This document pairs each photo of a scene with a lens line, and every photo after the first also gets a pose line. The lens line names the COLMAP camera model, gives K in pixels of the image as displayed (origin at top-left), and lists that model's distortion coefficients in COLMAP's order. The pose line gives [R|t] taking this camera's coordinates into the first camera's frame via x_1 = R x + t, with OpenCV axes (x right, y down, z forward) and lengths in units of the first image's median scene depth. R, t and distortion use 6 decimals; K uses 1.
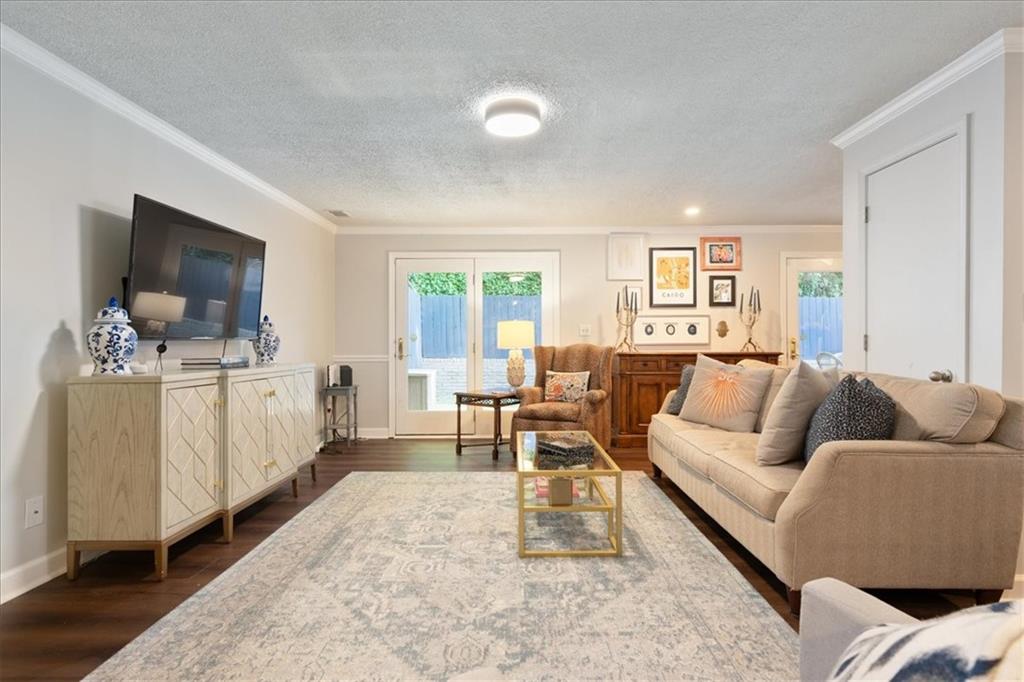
lens RADIAL K [[503.5, 0, 518.4], [0, 503.5, 343.9], [0, 0, 1]] dist [-0.003833, -0.000162]
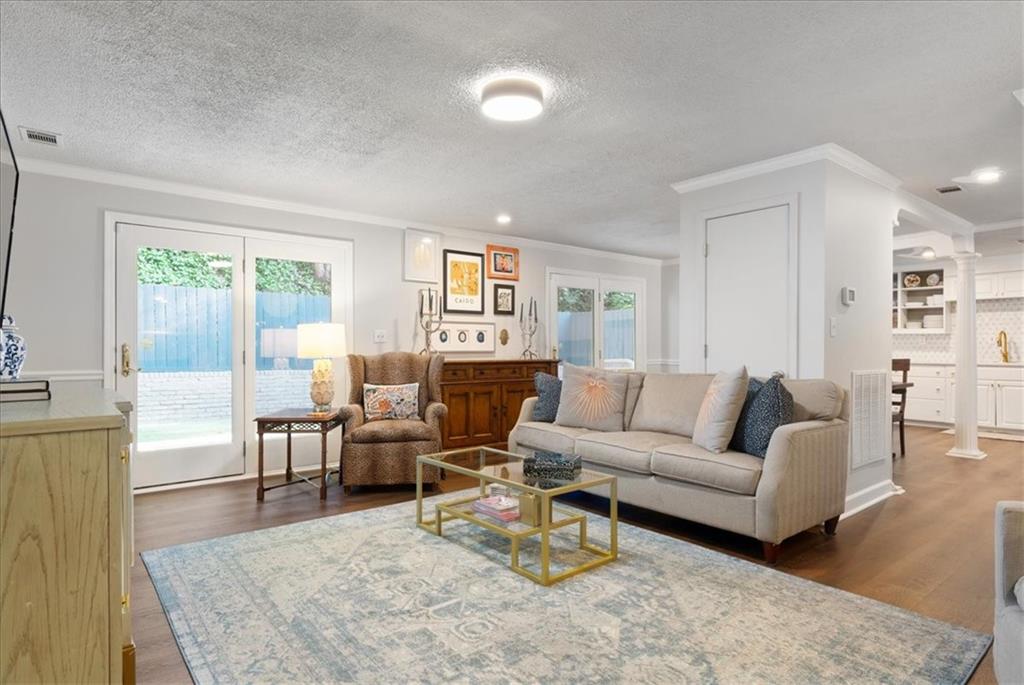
lens RADIAL K [[562.6, 0, 510.9], [0, 562.6, 348.5], [0, 0, 1]] dist [-0.001794, -0.000303]
pose [[0.775204, 0.002037, 0.631708, -0.422952], [0.000396, 0.999993, -0.003711, -0.002850], [-0.631711, 0.003127, 0.775197, 0.149407]]
